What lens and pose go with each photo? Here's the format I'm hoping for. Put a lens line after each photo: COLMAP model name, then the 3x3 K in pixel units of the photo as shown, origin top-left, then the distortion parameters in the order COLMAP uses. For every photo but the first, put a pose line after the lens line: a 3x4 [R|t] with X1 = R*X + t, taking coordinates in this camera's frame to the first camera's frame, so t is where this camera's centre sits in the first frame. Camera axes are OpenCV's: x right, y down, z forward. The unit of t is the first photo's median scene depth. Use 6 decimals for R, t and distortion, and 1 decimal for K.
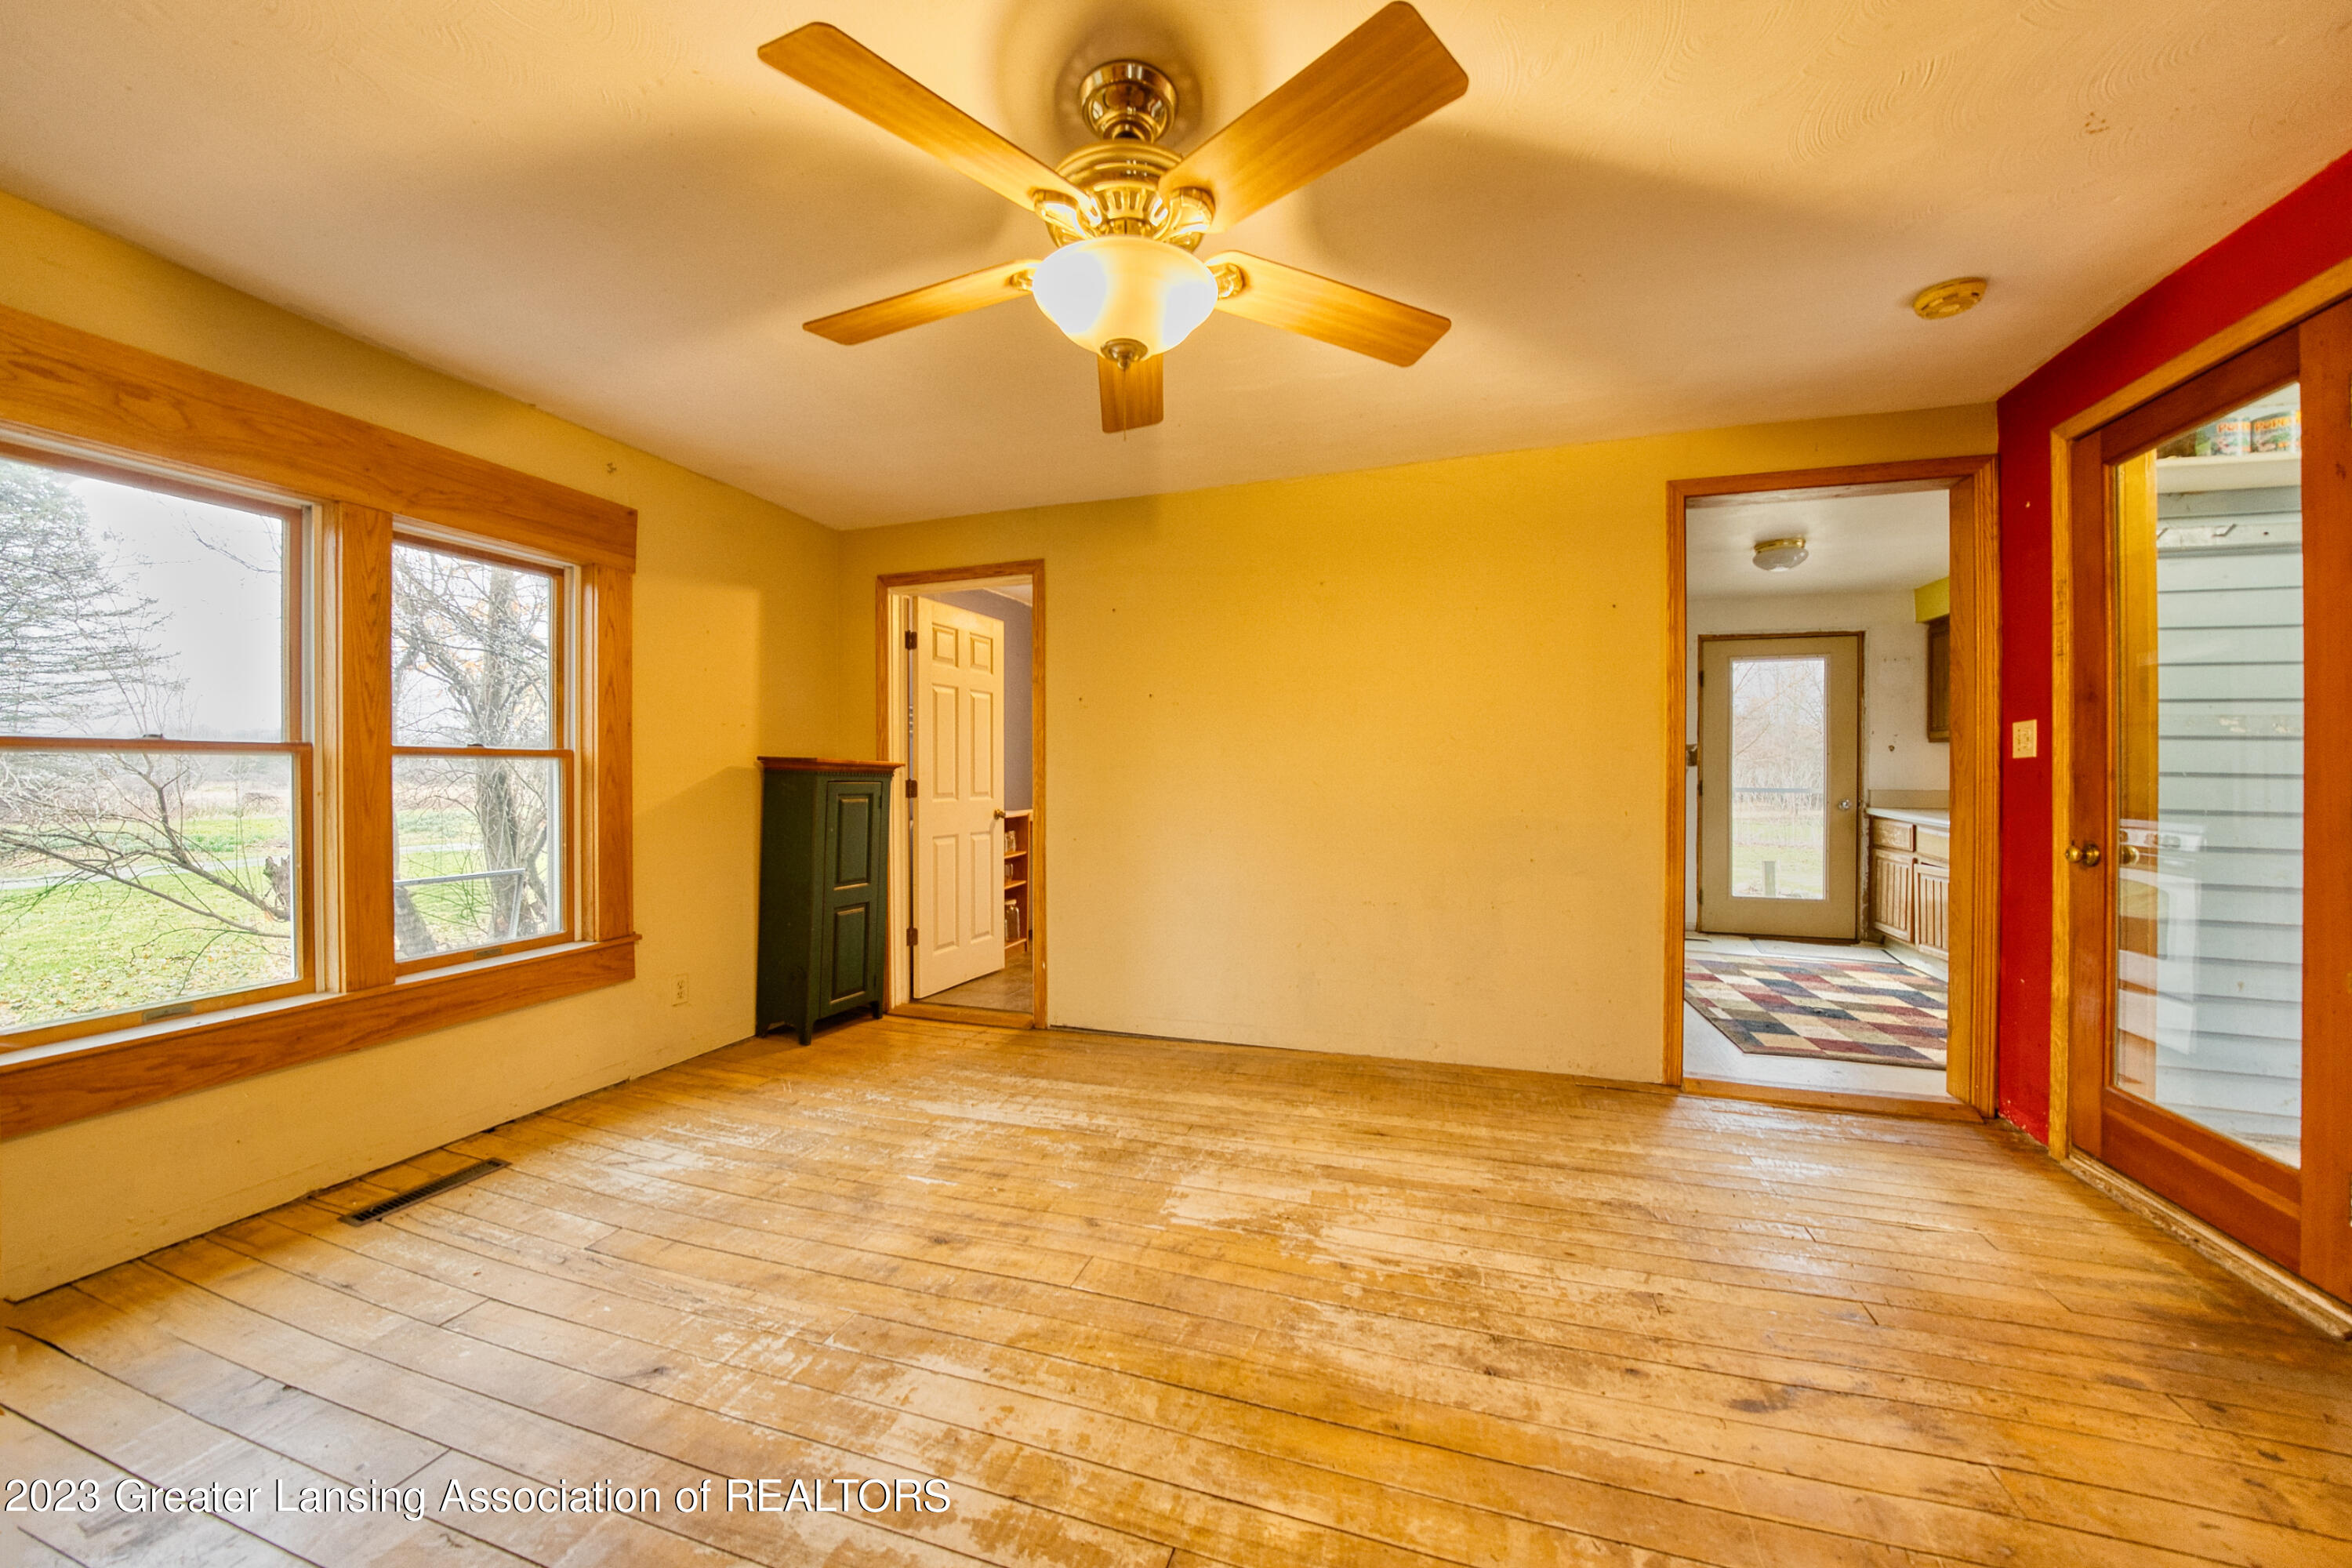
lens RADIAL K [[813.6, 0, 1199.3], [0, 813.6, 777.7], [0, 0, 1]] dist [-0.022642, 0.000074]
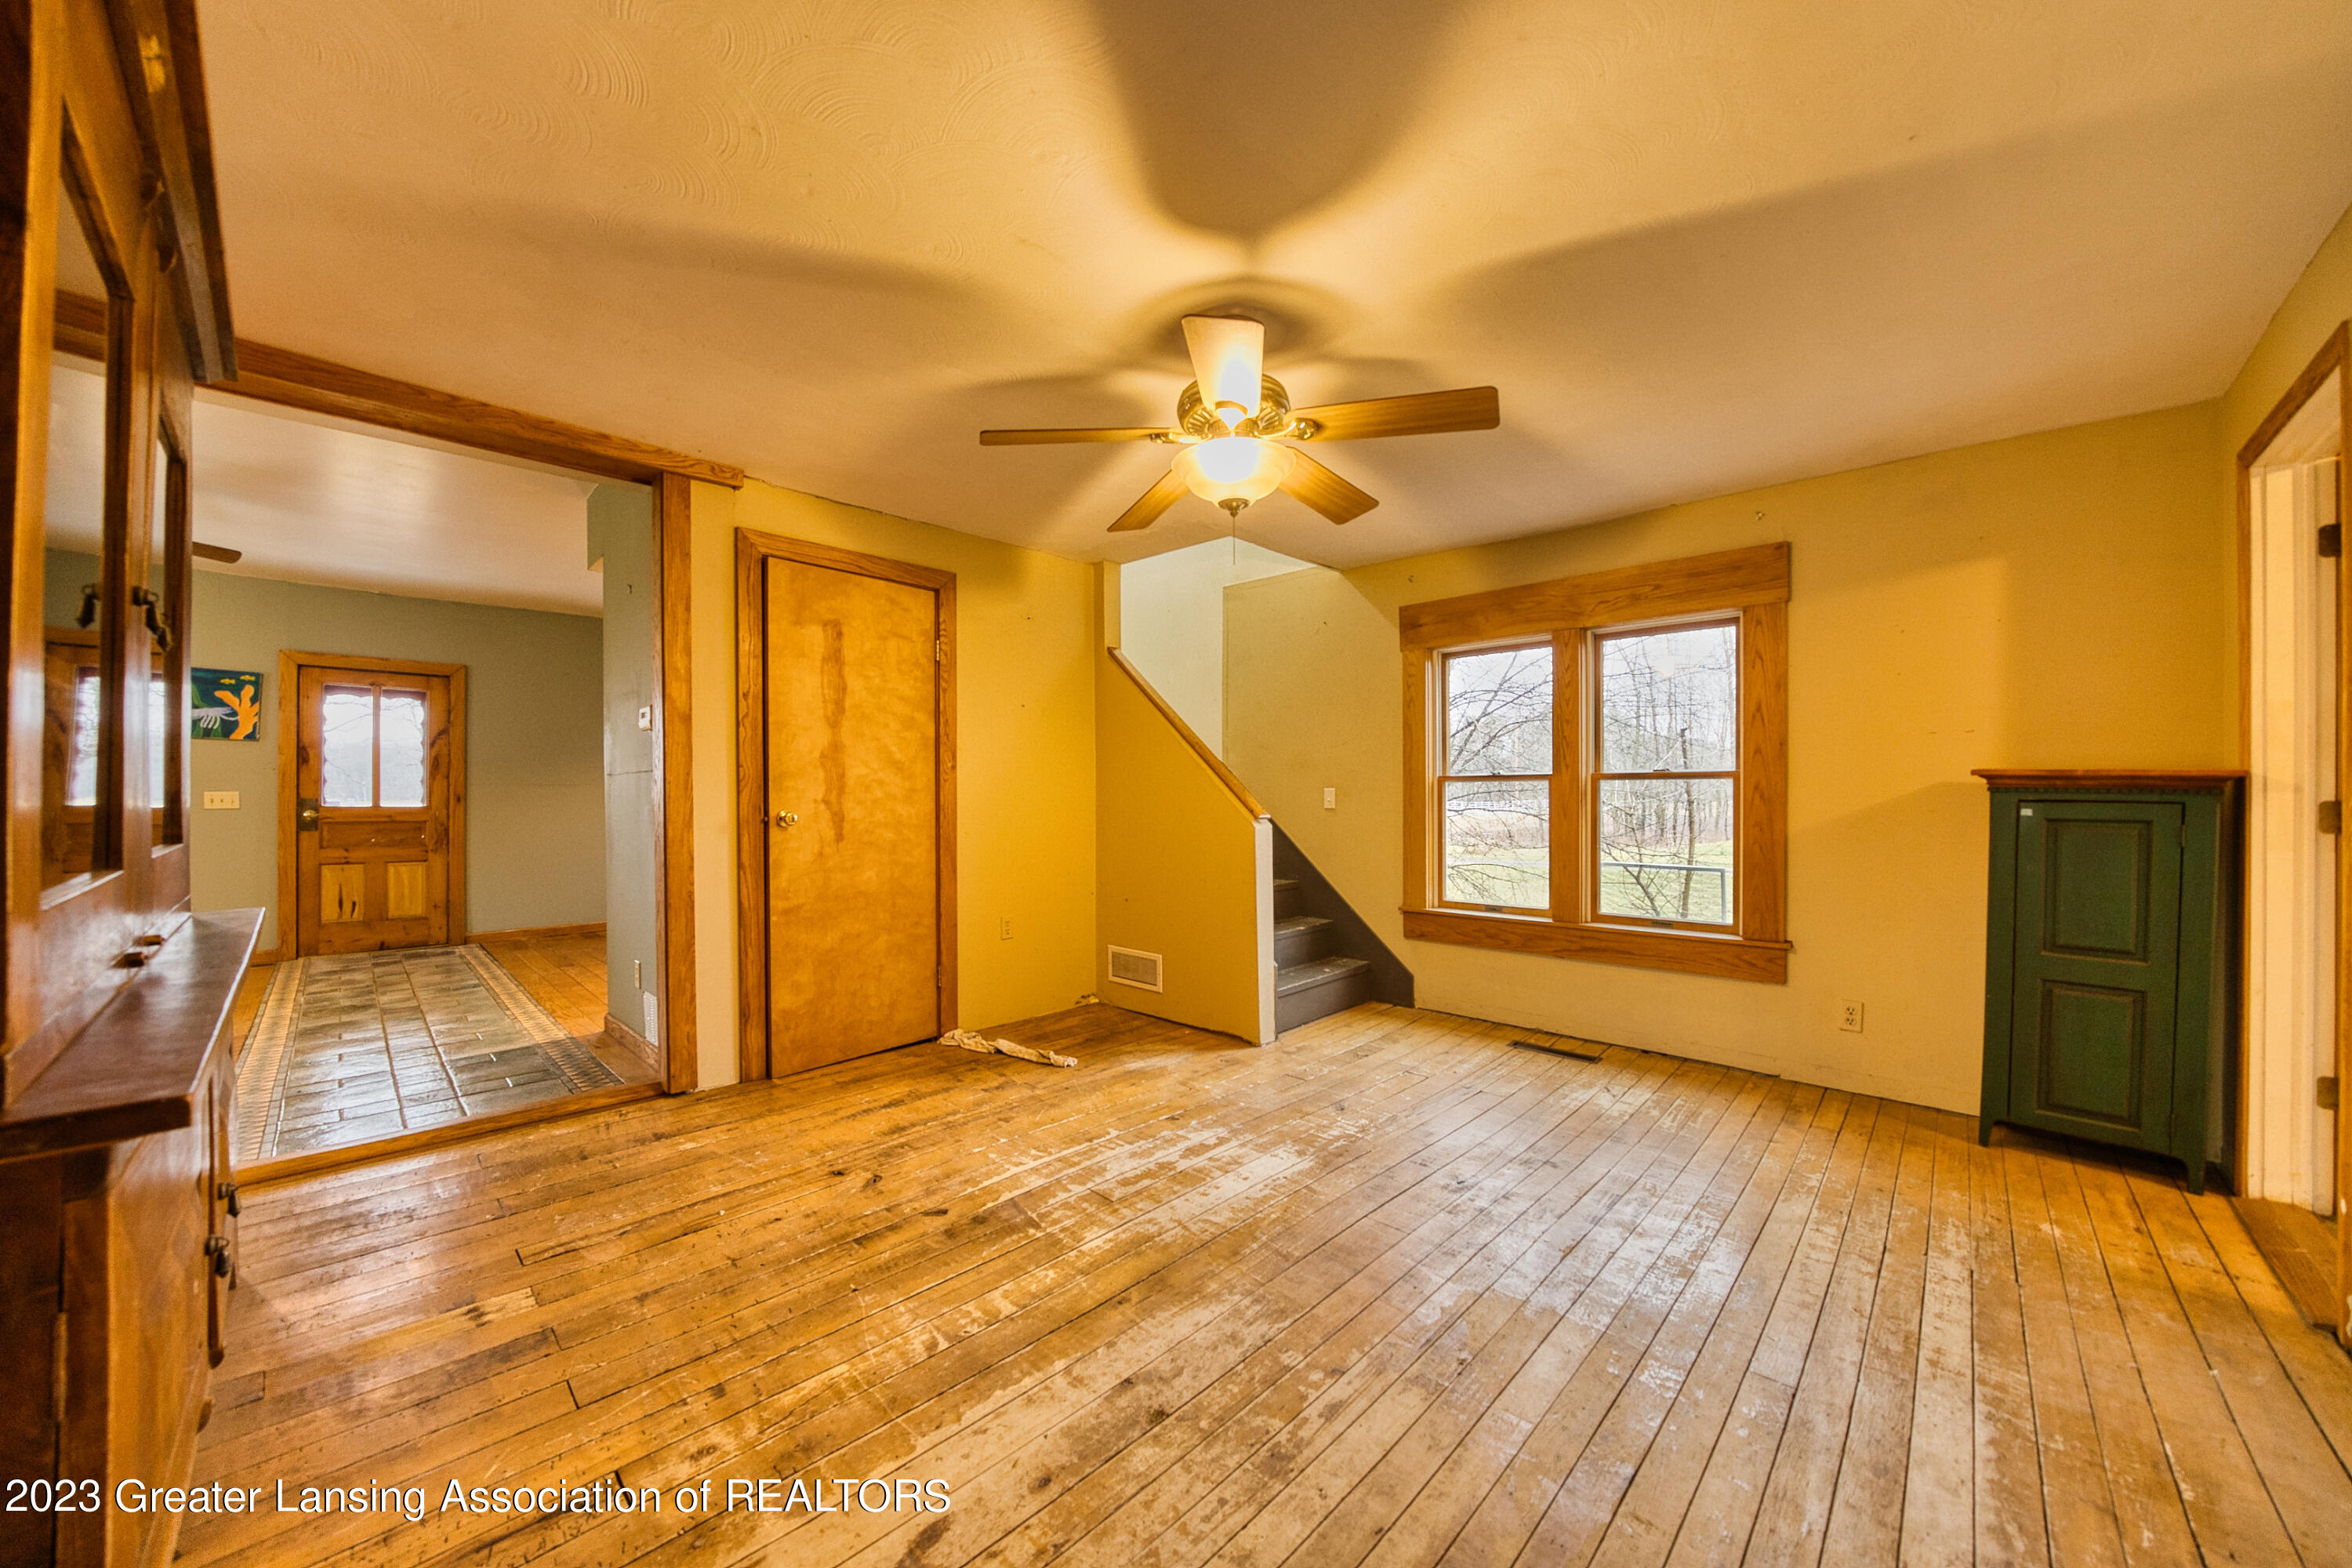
lens RADIAL K [[828.2, 0, 1161.1], [0, 828.2, 792.5], [0, 0, 1]] dist [-0.020776, 0.000190]
pose [[-0.439374, 0.000862, -0.898304, 0.796693], [-0.003297, 0.999991, 0.002572, -0.003539], [0.898298, 0.004092, -0.439367, 0.932295]]
